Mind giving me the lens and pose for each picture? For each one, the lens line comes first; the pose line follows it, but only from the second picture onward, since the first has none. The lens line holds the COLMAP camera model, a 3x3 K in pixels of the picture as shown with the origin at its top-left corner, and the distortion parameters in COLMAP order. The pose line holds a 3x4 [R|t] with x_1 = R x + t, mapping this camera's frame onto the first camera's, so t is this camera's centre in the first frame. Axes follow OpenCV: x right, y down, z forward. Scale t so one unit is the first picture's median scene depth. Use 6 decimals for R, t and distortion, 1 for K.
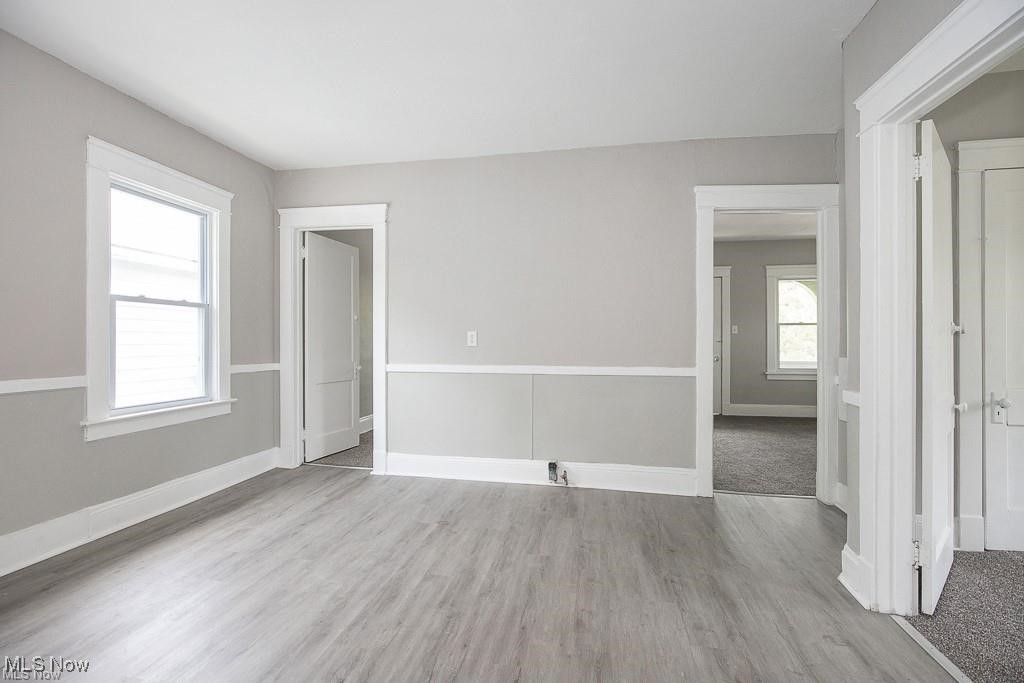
lens RADIAL K [[480.2, 0, 514.3], [0, 480.2, 342.1], [0, 0, 1]] dist [0.002054, 0.000239]
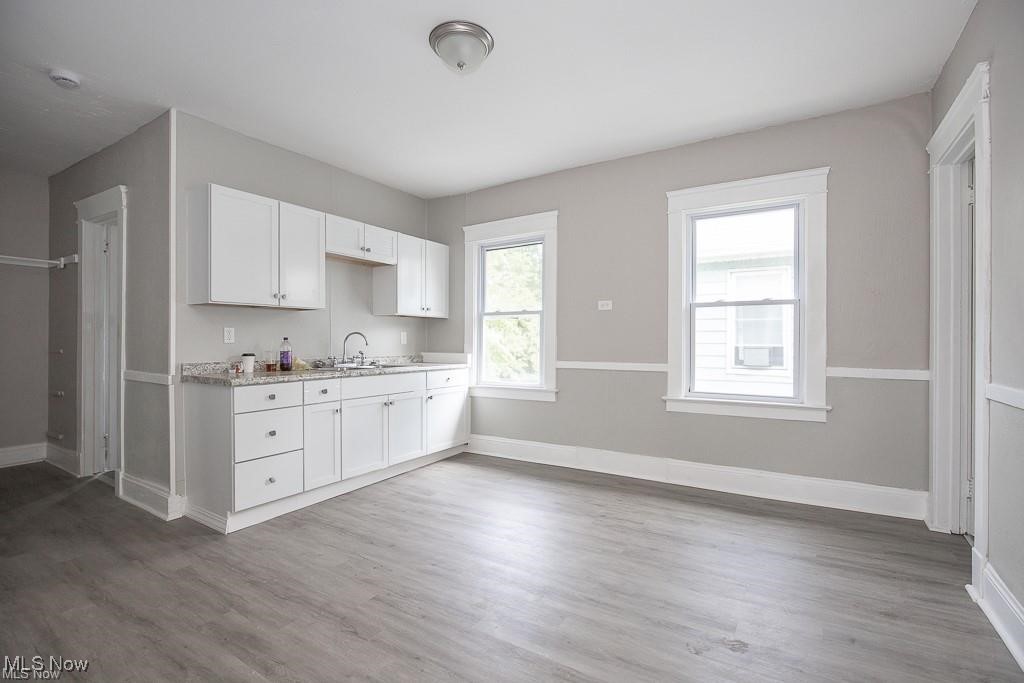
lens RADIAL K [[480.2, 0, 514.3], [0, 480.2, 342.1], [0, 0, 1]] dist [0.002054, 0.000239]
pose [[-0.382362, 0.002796, -0.924008, 0.480738], [0.002290, 0.999995, 0.002079, 0.001410], [0.924010, -0.001321, -0.382366, 0.932248]]
